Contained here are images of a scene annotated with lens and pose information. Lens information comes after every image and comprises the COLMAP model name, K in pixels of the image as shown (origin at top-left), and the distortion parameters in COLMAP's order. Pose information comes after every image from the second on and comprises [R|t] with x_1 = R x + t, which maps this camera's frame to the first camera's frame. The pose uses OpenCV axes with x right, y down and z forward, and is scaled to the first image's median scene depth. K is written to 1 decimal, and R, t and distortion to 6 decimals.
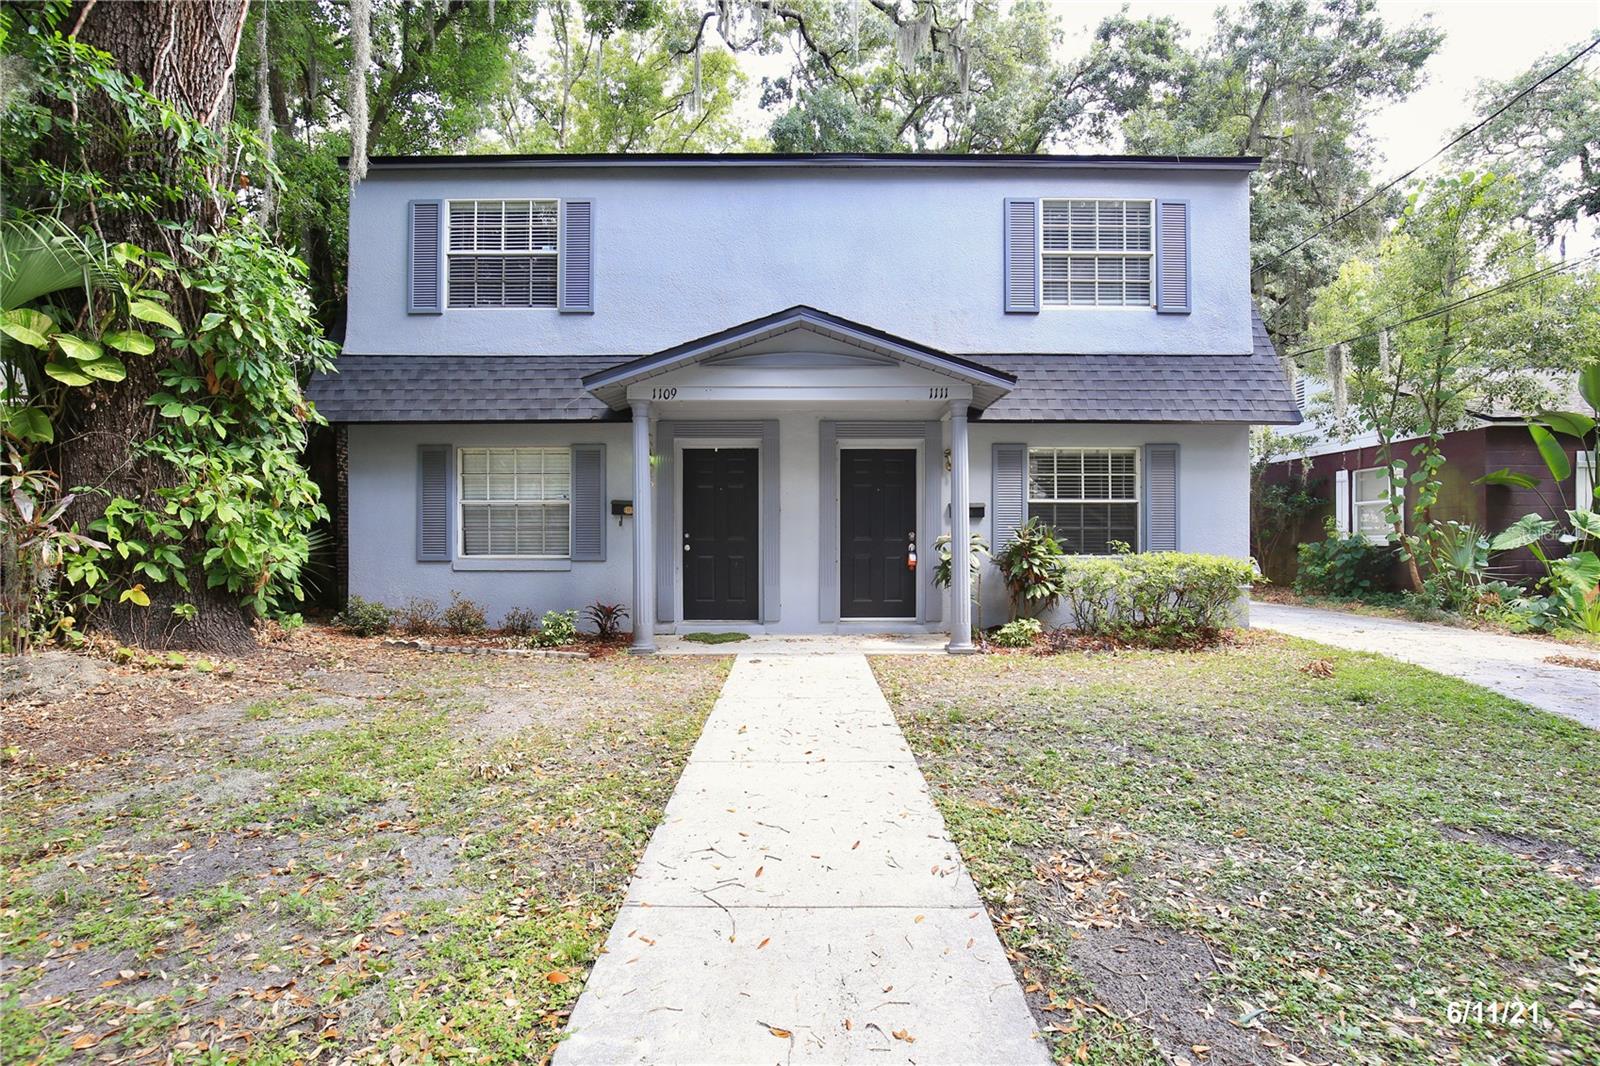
lens RADIAL K [[738.6, 0, 799.7], [0, 738.6, 534.5], [0, 0, 1]] dist [-0.022340, 0.002471]
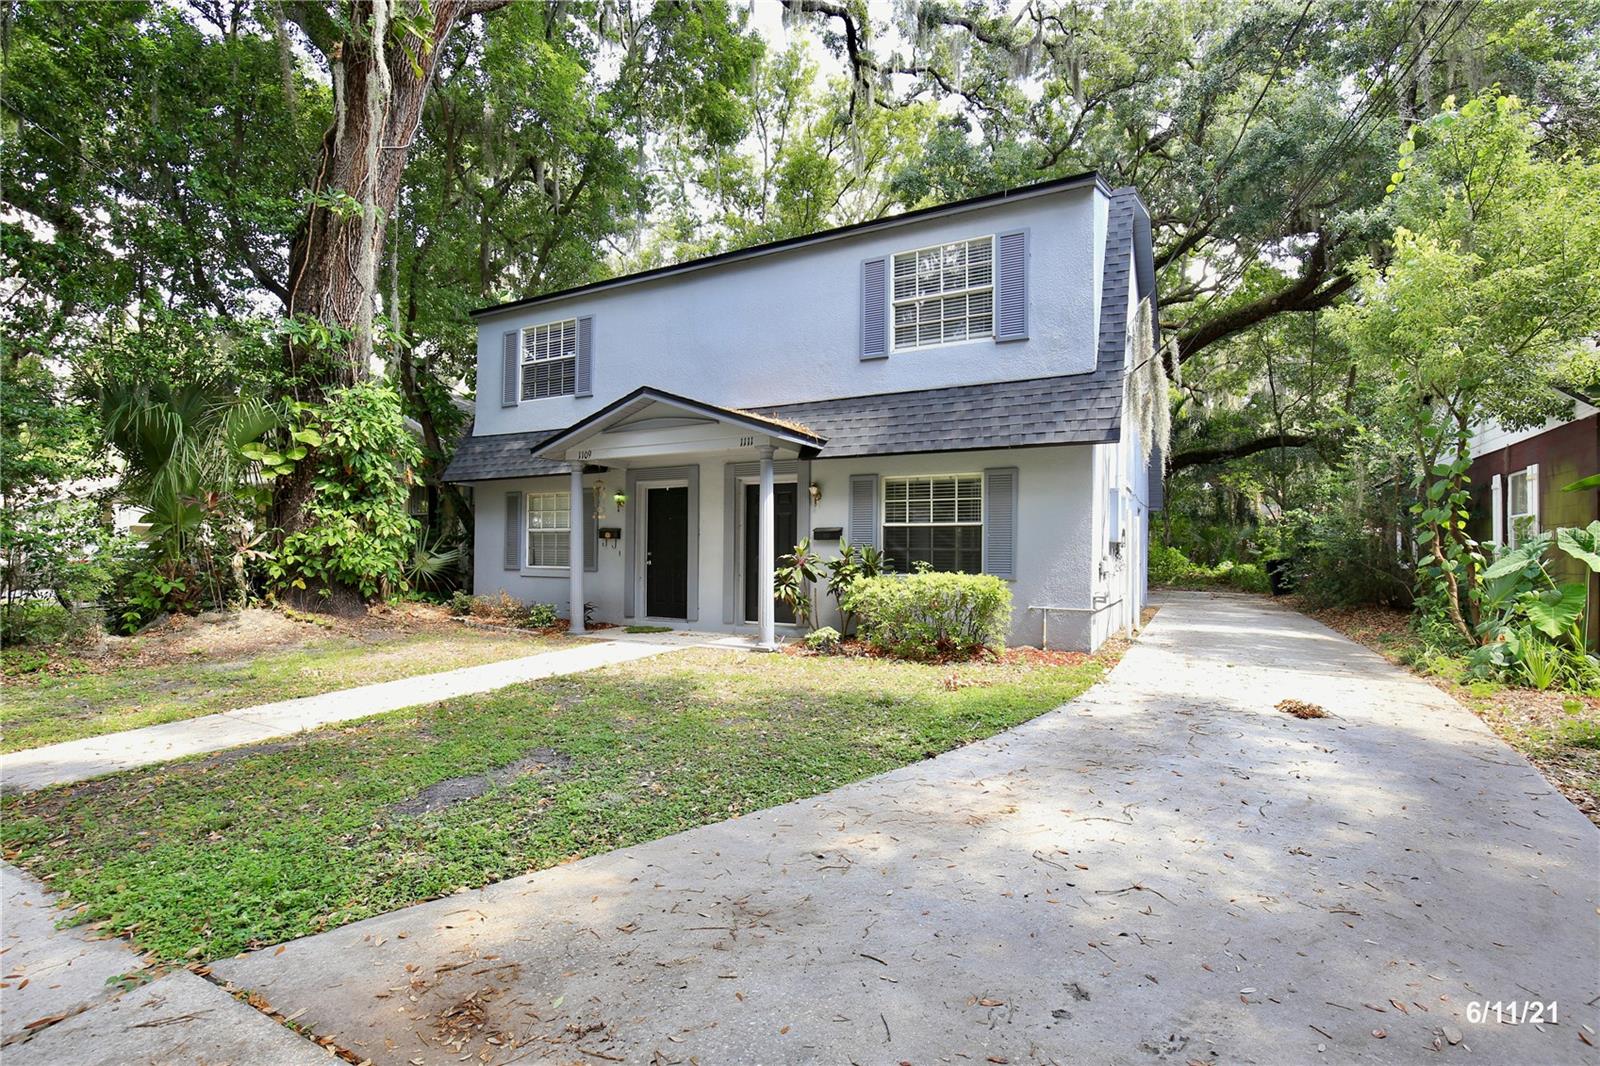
lens RADIAL K [[738.6, 0, 800.4], [0, 738.6, 539.2], [0, 0, 1]] dist [-0.022340, 0.002471]
pose [[0.878233, -0.002040, -0.478229, 0.746366], [-0.003863, 0.999928, -0.011360, -0.010713], [0.478218, 0.011824, 0.878162, -0.046886]]
